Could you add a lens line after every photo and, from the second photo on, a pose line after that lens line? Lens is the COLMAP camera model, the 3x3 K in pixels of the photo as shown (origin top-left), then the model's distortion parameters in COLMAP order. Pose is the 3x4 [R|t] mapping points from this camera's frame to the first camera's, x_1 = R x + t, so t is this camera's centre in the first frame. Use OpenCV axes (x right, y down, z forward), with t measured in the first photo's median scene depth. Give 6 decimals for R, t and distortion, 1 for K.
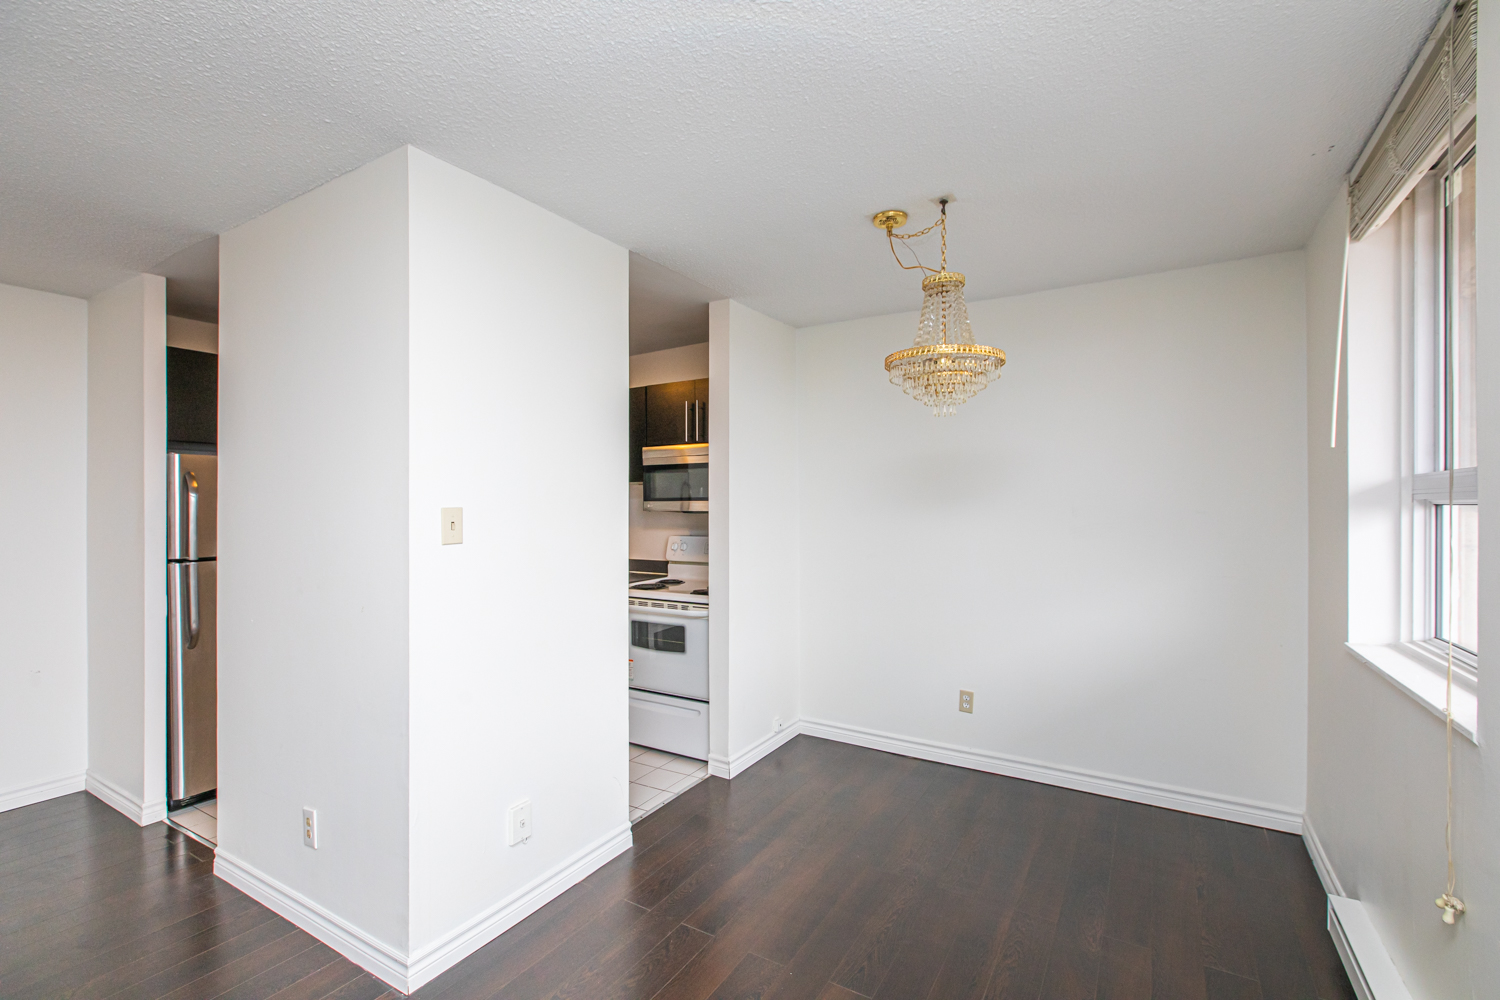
lens RADIAL K [[666.6, 0, 743.5], [0, 666.6, 509.6], [0, 0, 1]] dist [-0.000923, -0.000191]
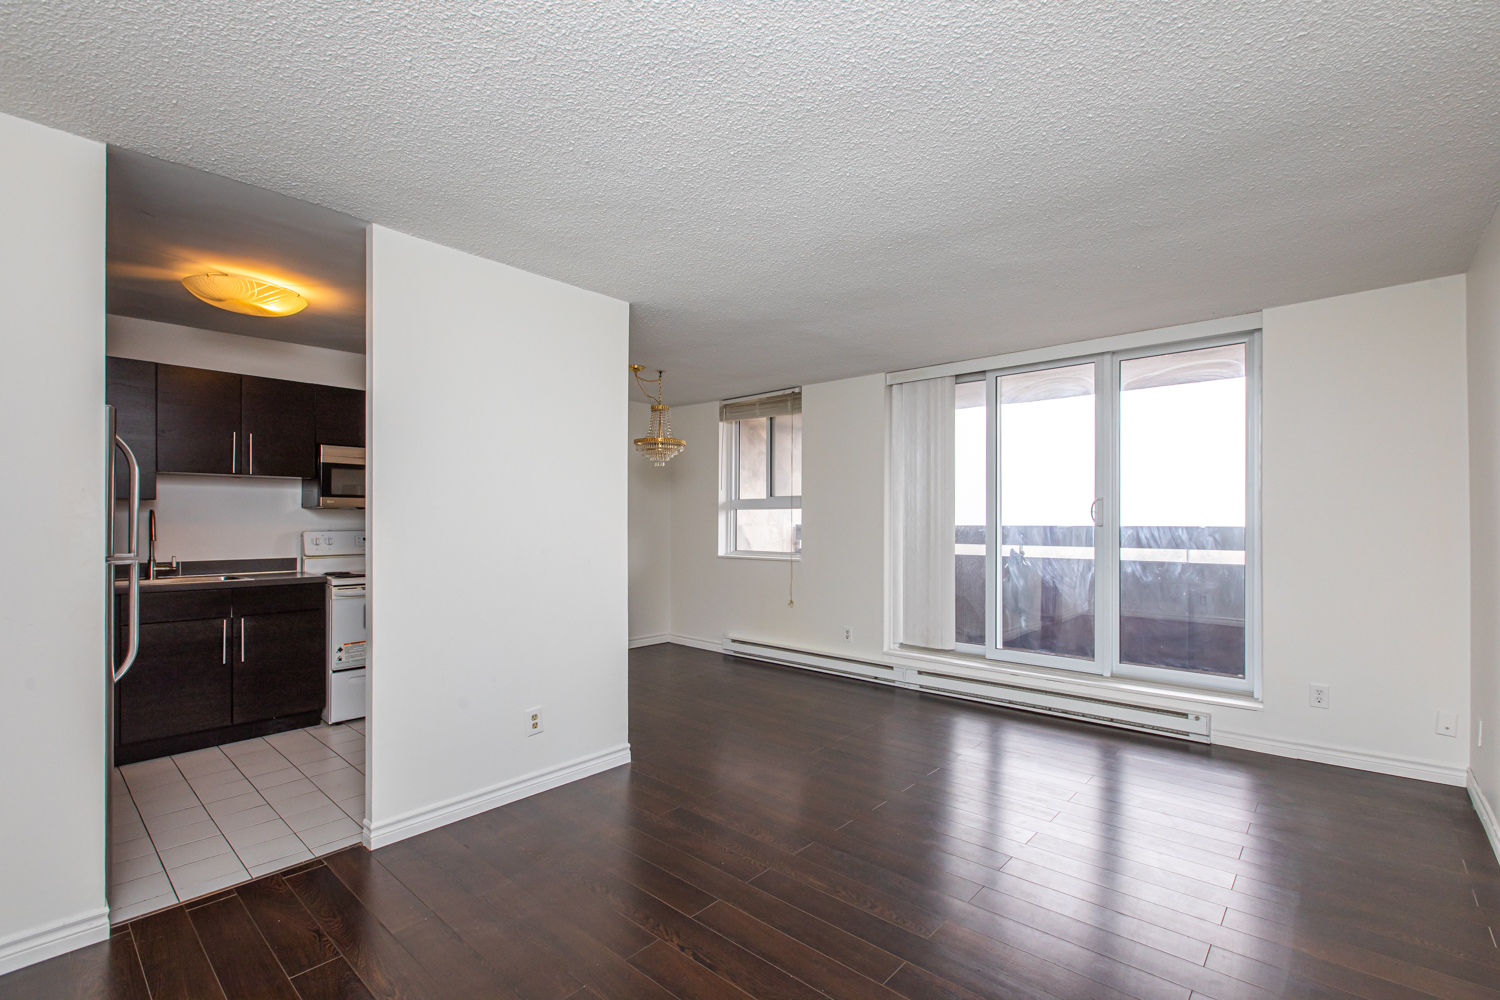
lens RADIAL K [[658.2, 0, 755.2], [0, 658.2, 519.1], [0, 0, 1]] dist [-0.001095, -0.000171]
pose [[0.176490, 0.004719, 0.984291, -1.077339], [0.001534, 0.999986, -0.005069, 0.029598], [-0.984301, 0.002404, 0.176480, 0.165087]]
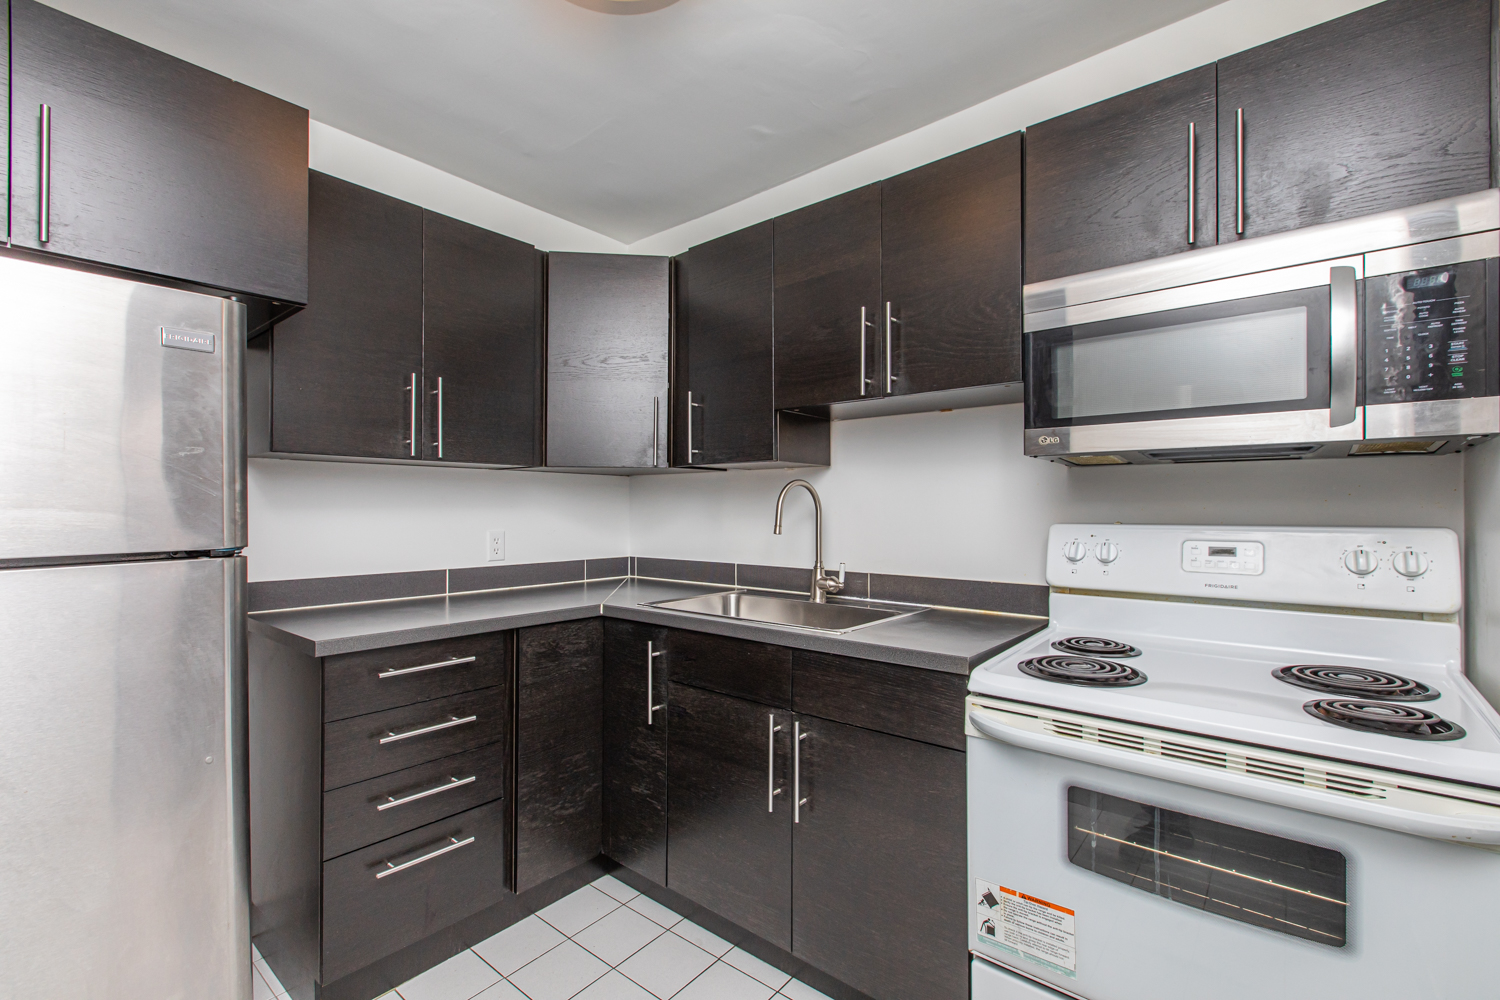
lens RADIAL K [[673.3, 0, 724.5], [0, 673.3, 498.2], [0, 0, 1]] dist [-0.001380, -0.000972]
pose [[0.985934, -0.001871, -0.167125, -0.265028], [0.000163, 0.999948, -0.010237, 0.031110], [0.167135, 0.010066, 0.985883, 0.624567]]
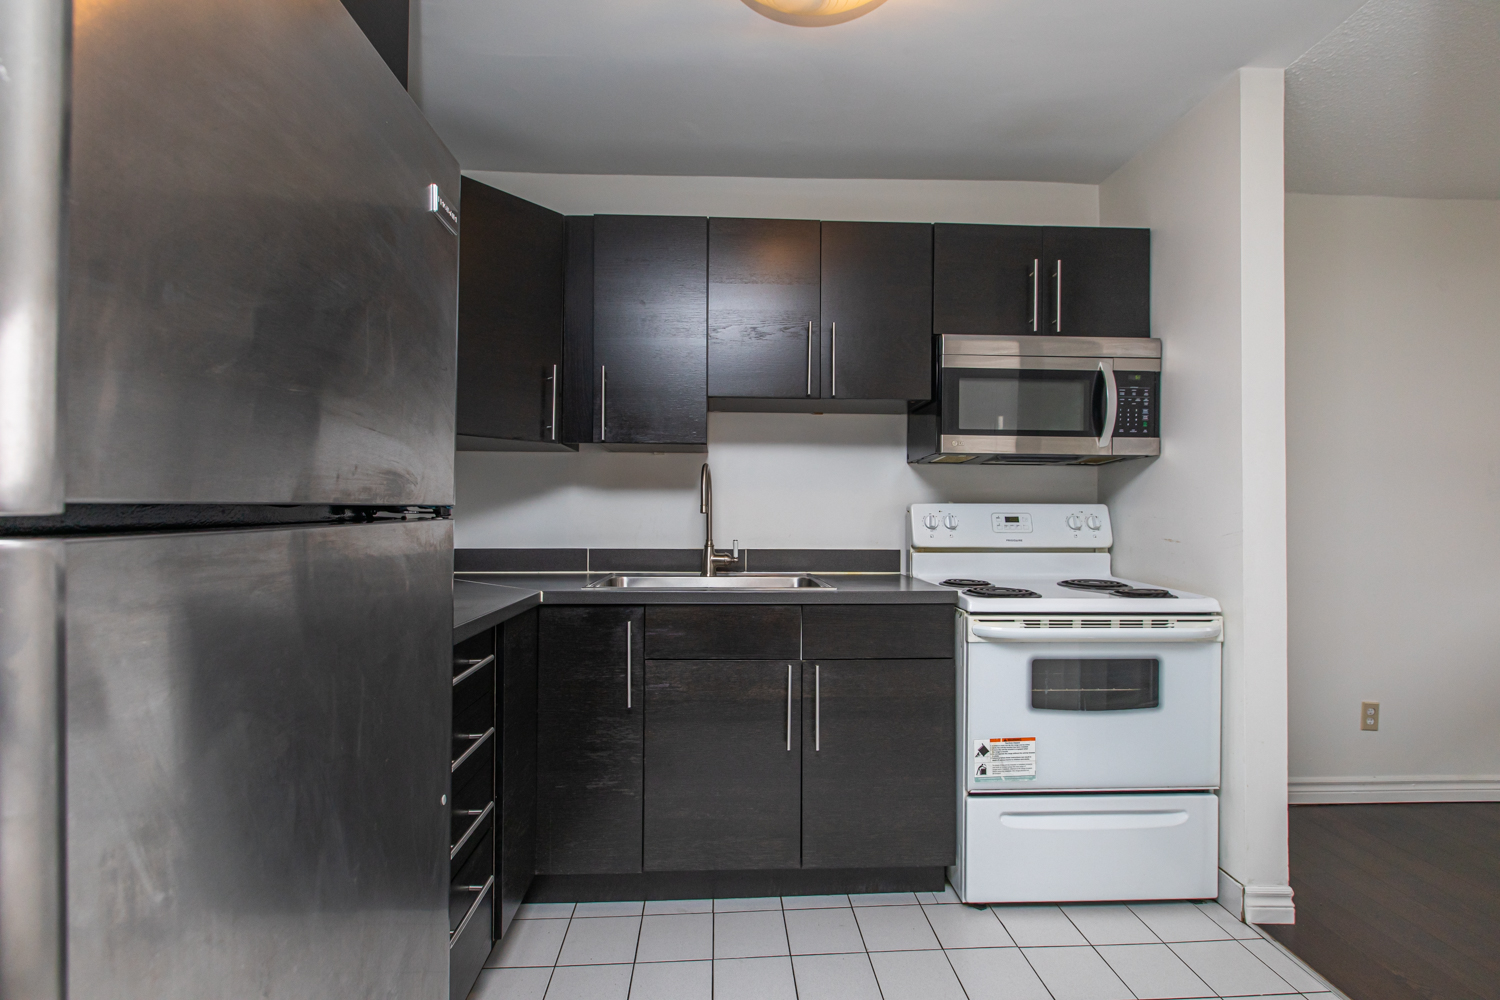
lens RADIAL K [[666.6, 0, 743.5], [0, 666.6, 509.6], [0, 0, 1]] dist [-0.000923, -0.000191]
pose [[0.829295, 0.015619, 0.558593, -0.606314], [-0.007924, 0.999837, -0.016193, 0.060074], [-0.558756, 0.009002, 0.829284, 0.670349]]
